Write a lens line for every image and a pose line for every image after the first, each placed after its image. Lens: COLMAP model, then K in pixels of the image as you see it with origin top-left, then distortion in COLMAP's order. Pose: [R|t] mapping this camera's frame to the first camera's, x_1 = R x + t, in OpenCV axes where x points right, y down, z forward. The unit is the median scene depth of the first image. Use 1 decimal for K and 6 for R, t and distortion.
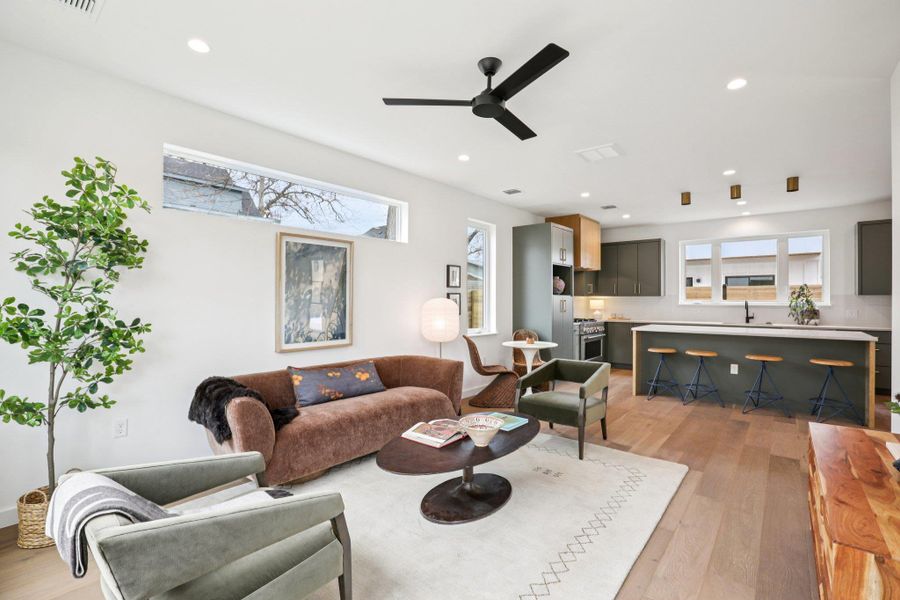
lens RADIAL K [[406.9, 0, 453.6], [0, 406.9, 301.7], [0, 0, 1]] dist [-0.038029, 0.005433]
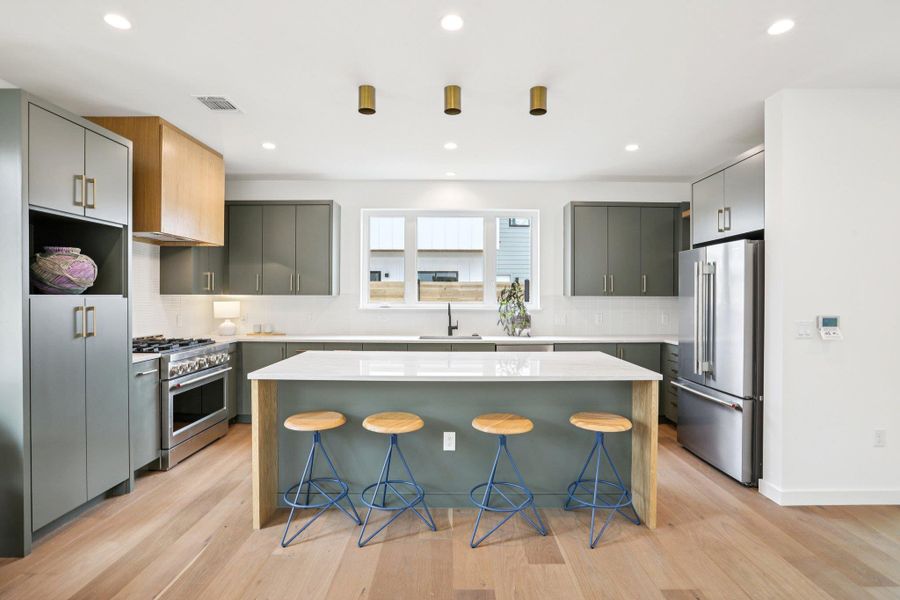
lens RADIAL K [[441.3, 0, 453.2], [0, 441.3, 295.3], [0, 0, 1]] dist [-0.033183, 0.005076]
pose [[0.766865, 0.002095, 0.641805, 0.267493], [-0.000029, 0.999995, -0.003230, -0.014047], [-0.641808, 0.002458, 0.766861, 0.438344]]
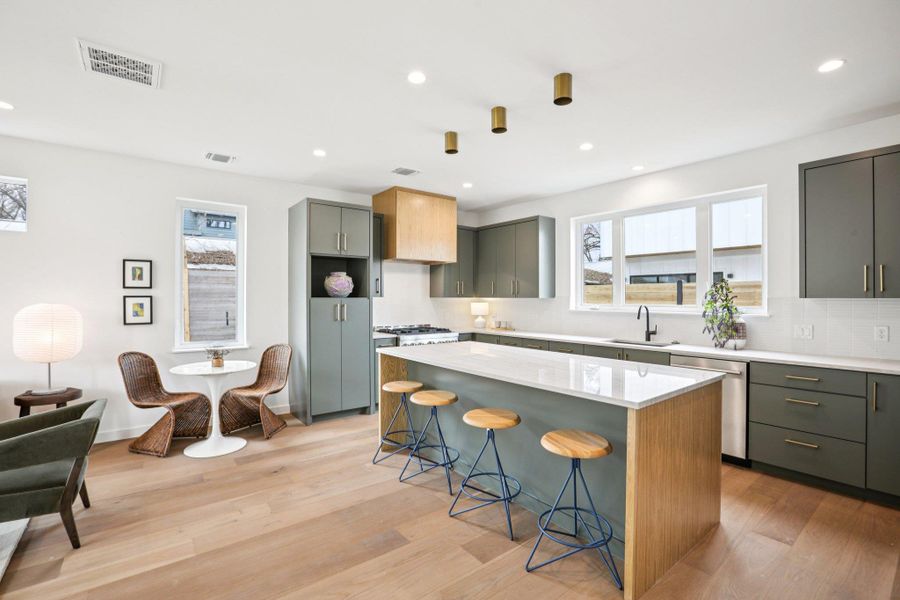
lens RADIAL K [[406.9, 0, 453.5], [0, 406.9, 296.0], [0, 0, 1]] dist [-0.038029, 0.005433]
pose [[0.977702, -0.000323, -0.209997, 0.605045], [-0.001643, 0.999956, -0.009191, -0.012417], [0.209991, 0.009331, 0.977659, 0.326657]]
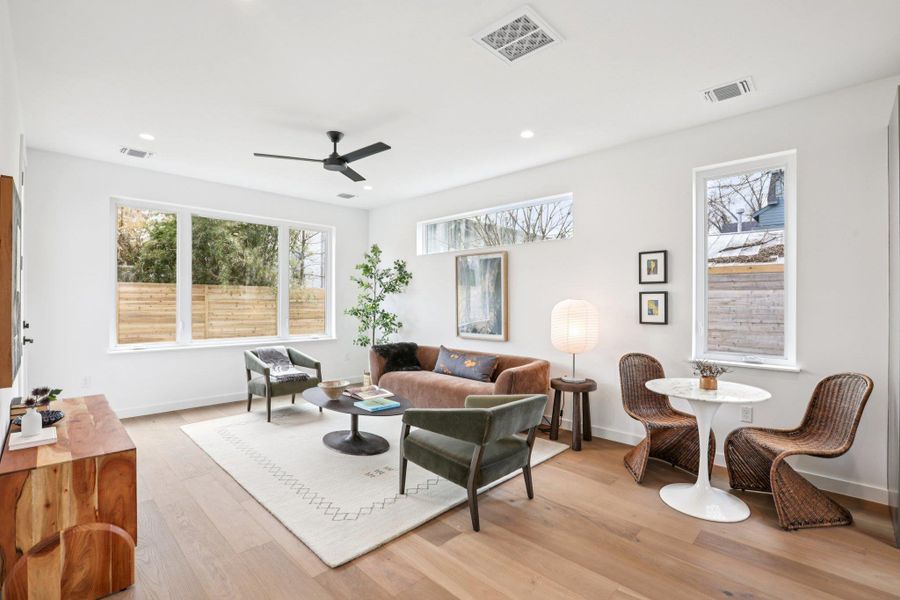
lens RADIAL K [[406.9, 0, 449.3], [0, 406.9, 304.5], [0, 0, 1]] dist [-0.038029, 0.005433]
pose [[-0.080338, 0.006879, -0.996744, 0.574907], [-0.007727, 0.999942, 0.007524, -0.002122], [0.996738, 0.008306, -0.080281, 0.589752]]
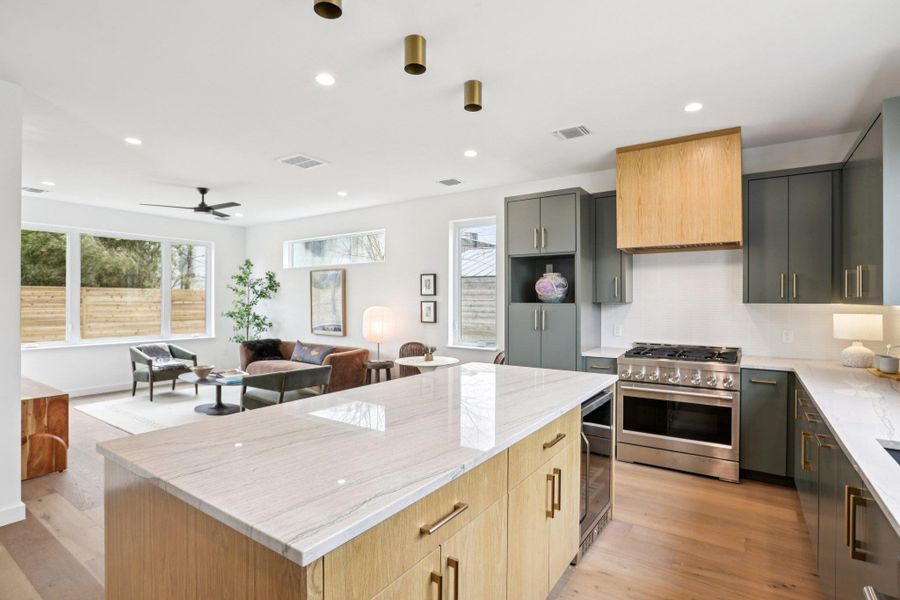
lens RADIAL K [[441.3, 0, 450.3], [0, 441.3, 298.0], [0, 0, 1]] dist [-0.033183, 0.005076]
pose [[0.096661, -0.004948, -0.995305, 0.913913], [-0.007055, 0.999959, -0.005656, -0.018883], [0.995292, 0.007568, 0.096622, 0.780186]]
